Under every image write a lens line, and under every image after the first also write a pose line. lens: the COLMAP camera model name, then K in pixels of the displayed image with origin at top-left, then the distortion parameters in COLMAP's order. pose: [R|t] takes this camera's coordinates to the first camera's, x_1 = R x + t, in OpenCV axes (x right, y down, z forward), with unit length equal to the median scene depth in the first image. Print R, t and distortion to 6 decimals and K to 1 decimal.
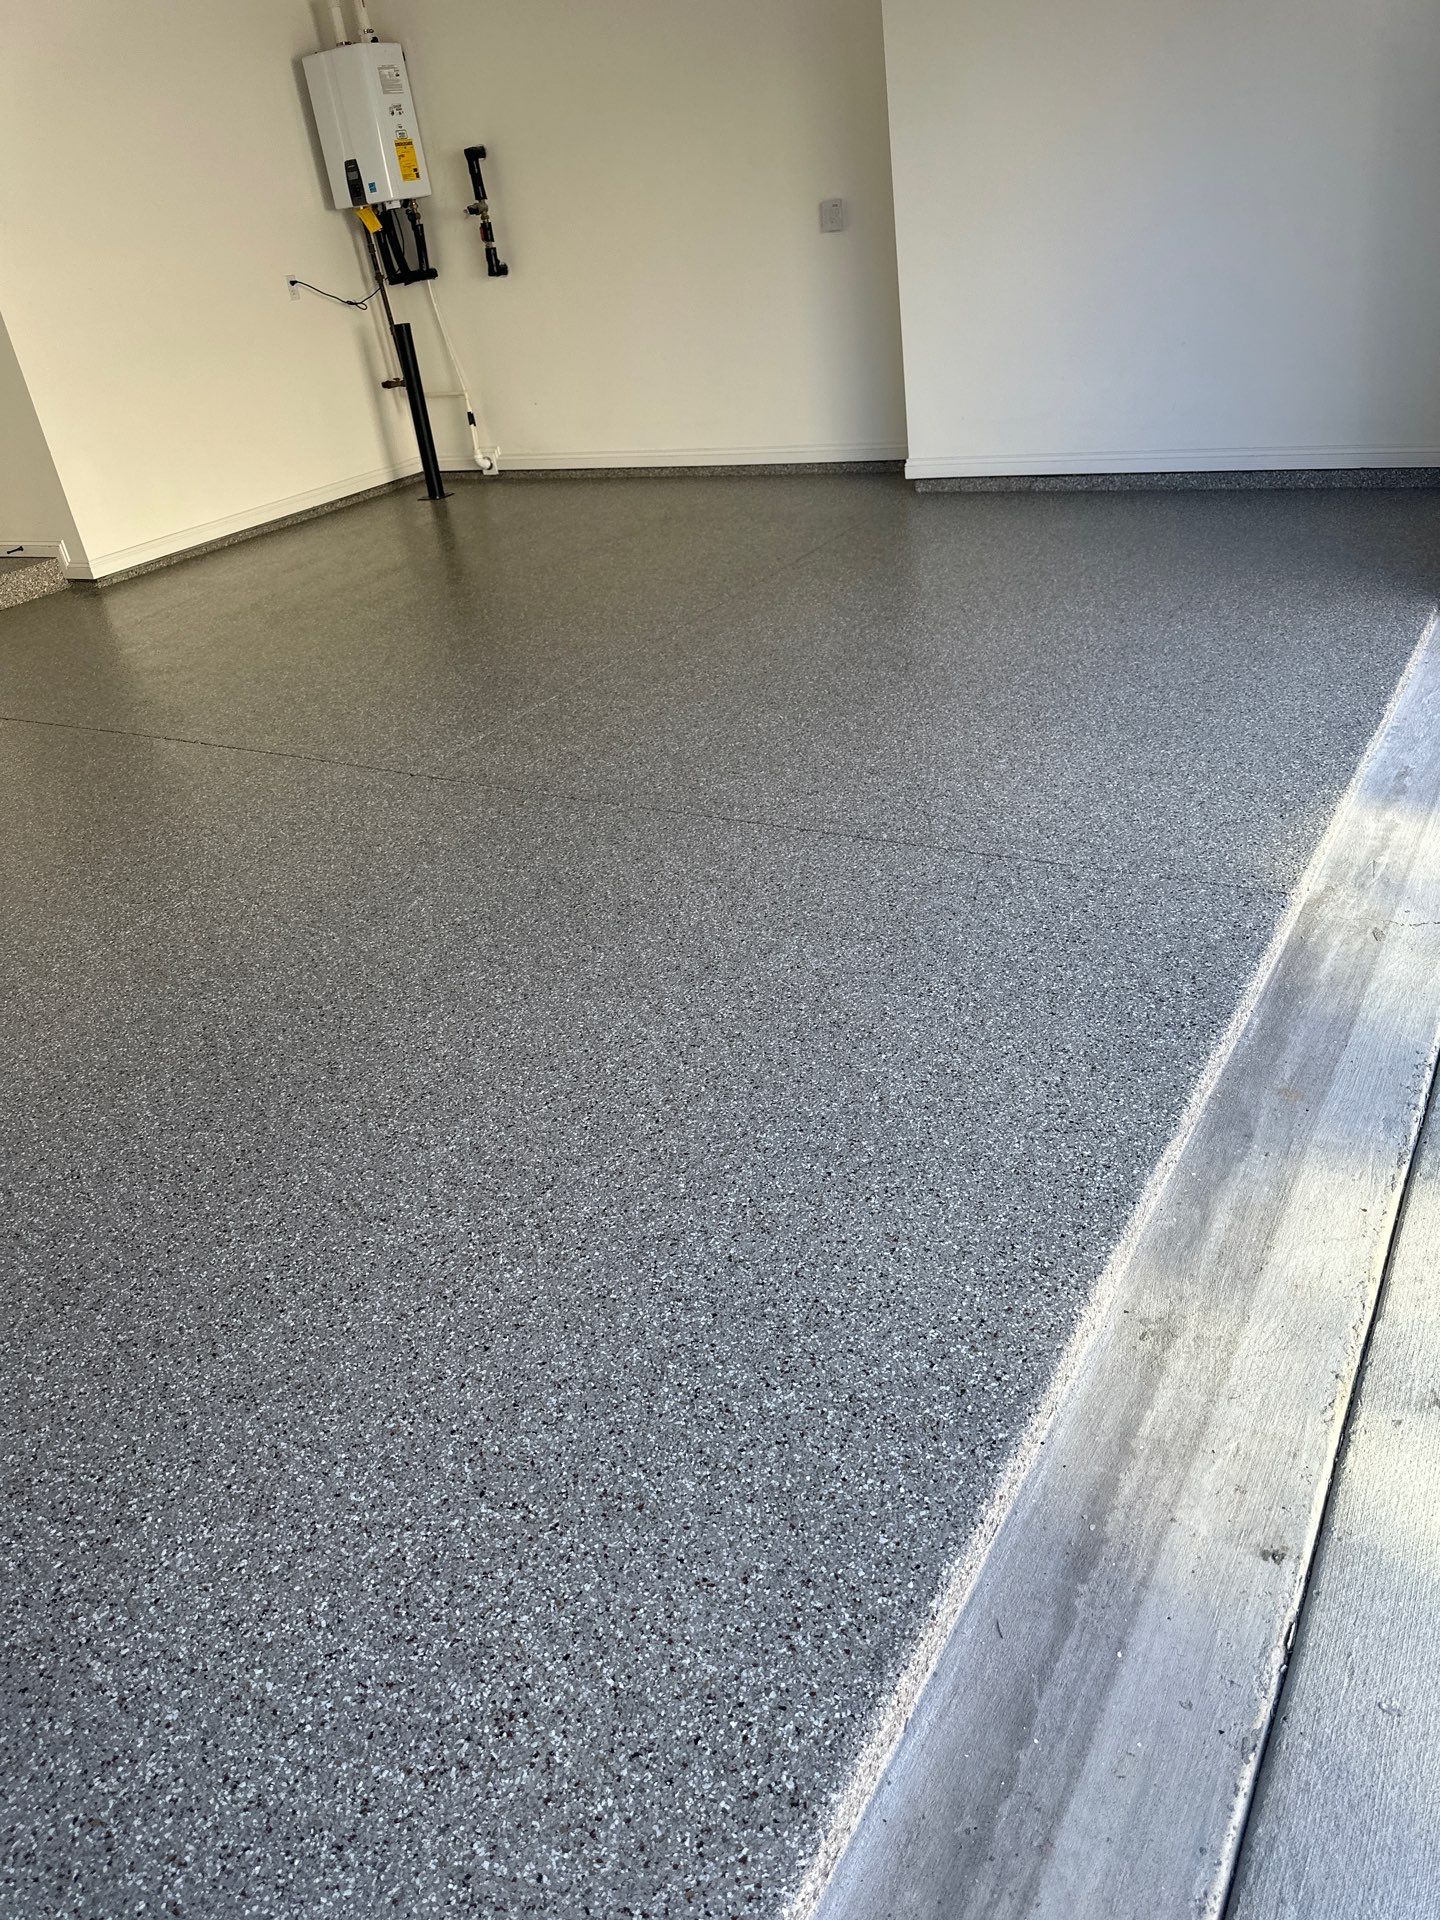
lens RADIAL K [[1364.3, 0, 746.0], [0, 1364.3, 914.6], [0, 0, 1]] dist [0.058070, -0.075359]
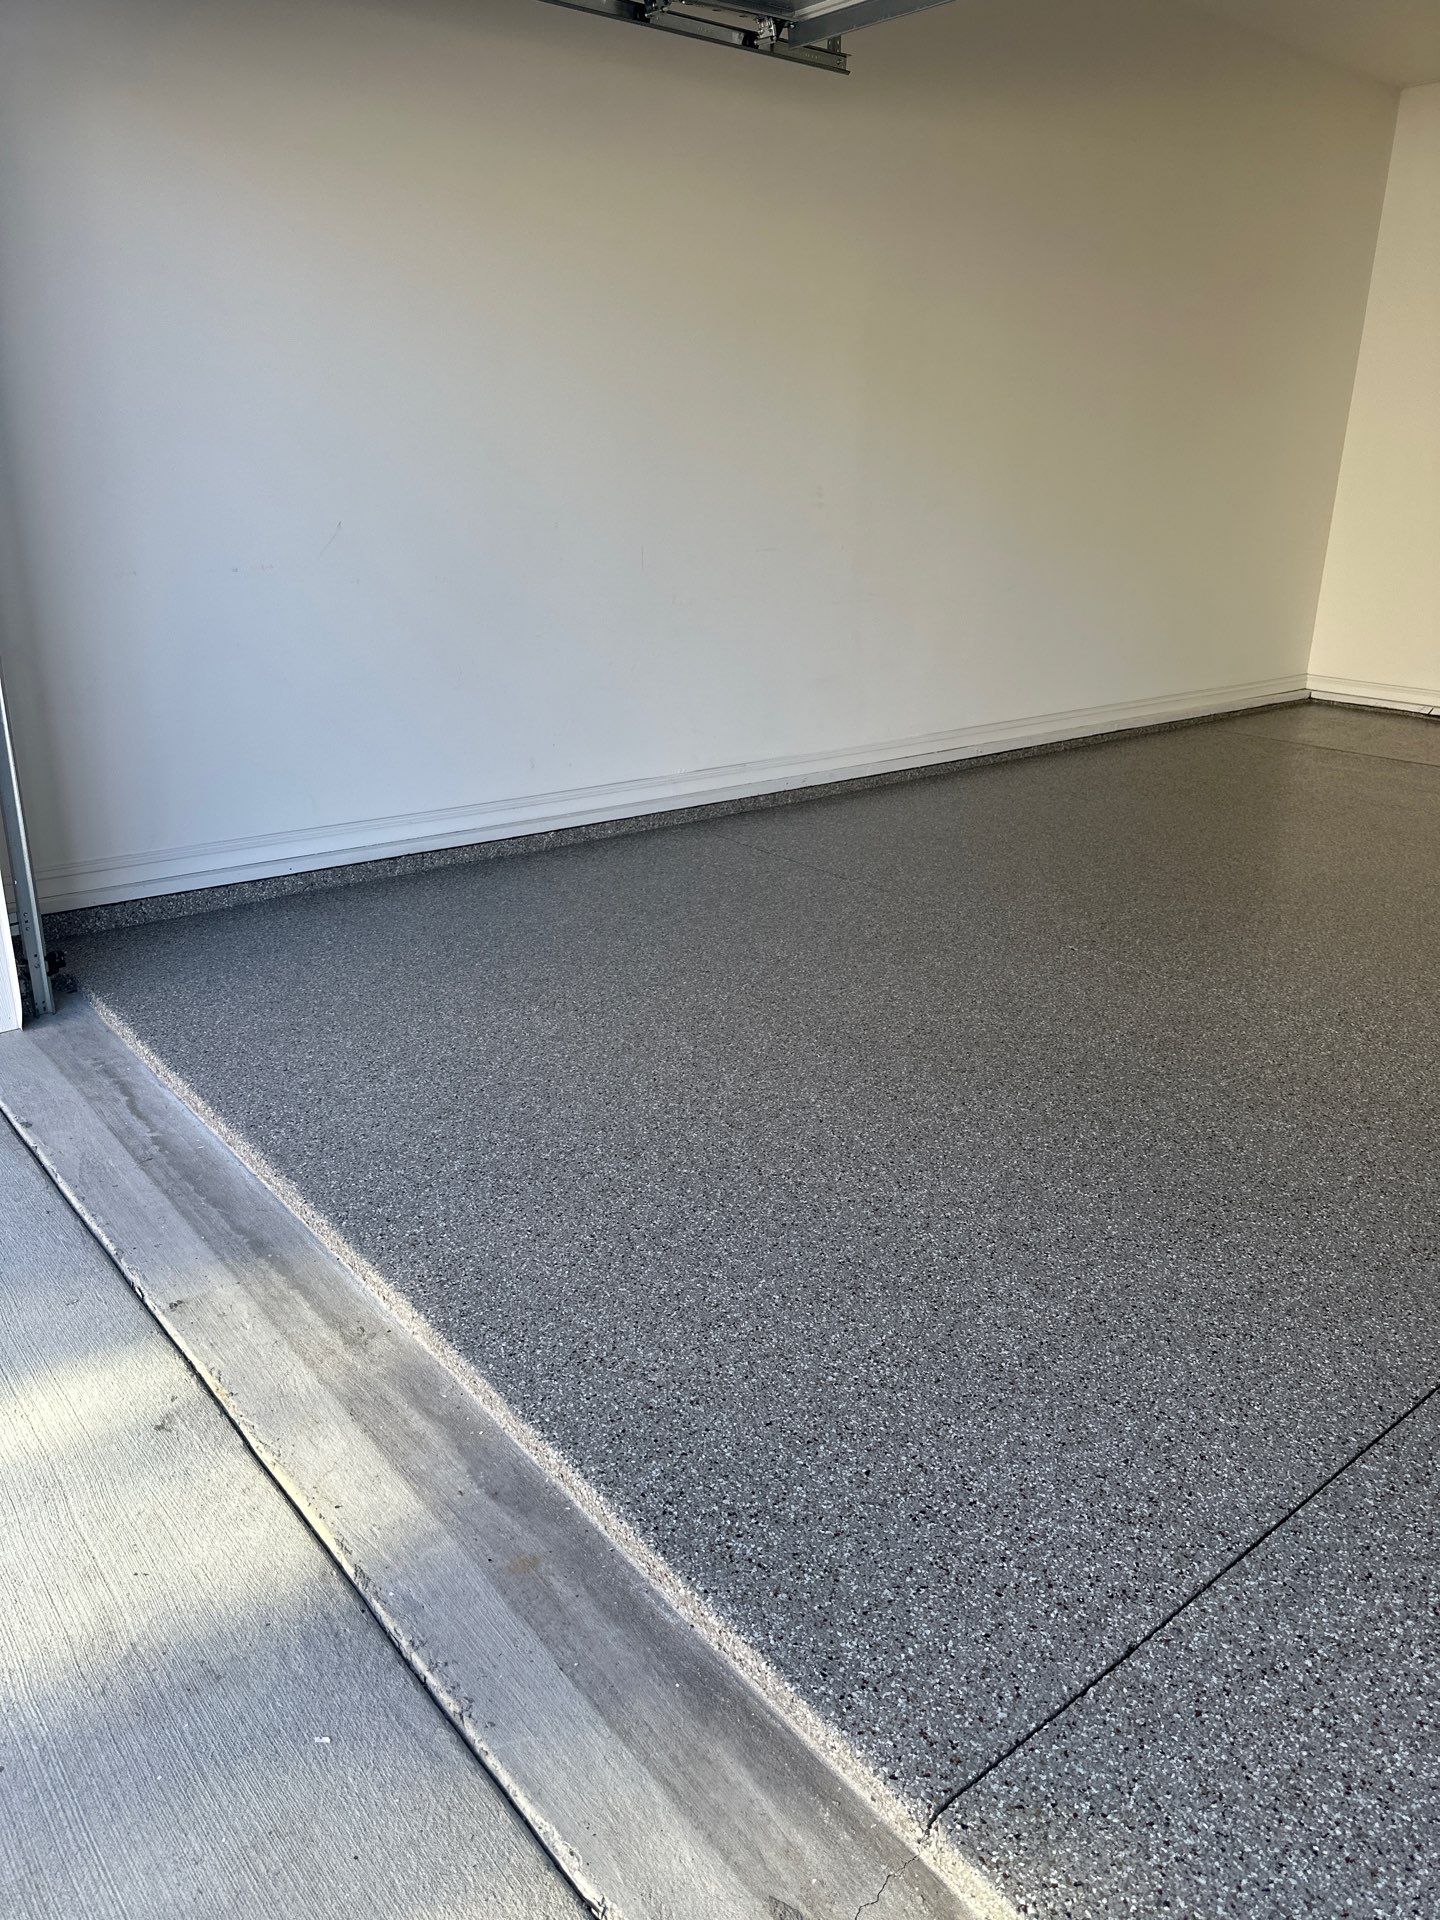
lens RADIAL K [[1373.9, 0, 720.0], [0, 1373.9, 960.0], [0, 0, 1]] dist [0.134542, -0.245904]
pose [[-0.344170, 0.428381, -0.835486, 1.109393], [-0.409012, 0.732572, 0.544102, -0.786556], [0.845137, 0.528987, -0.076917, 1.198252]]
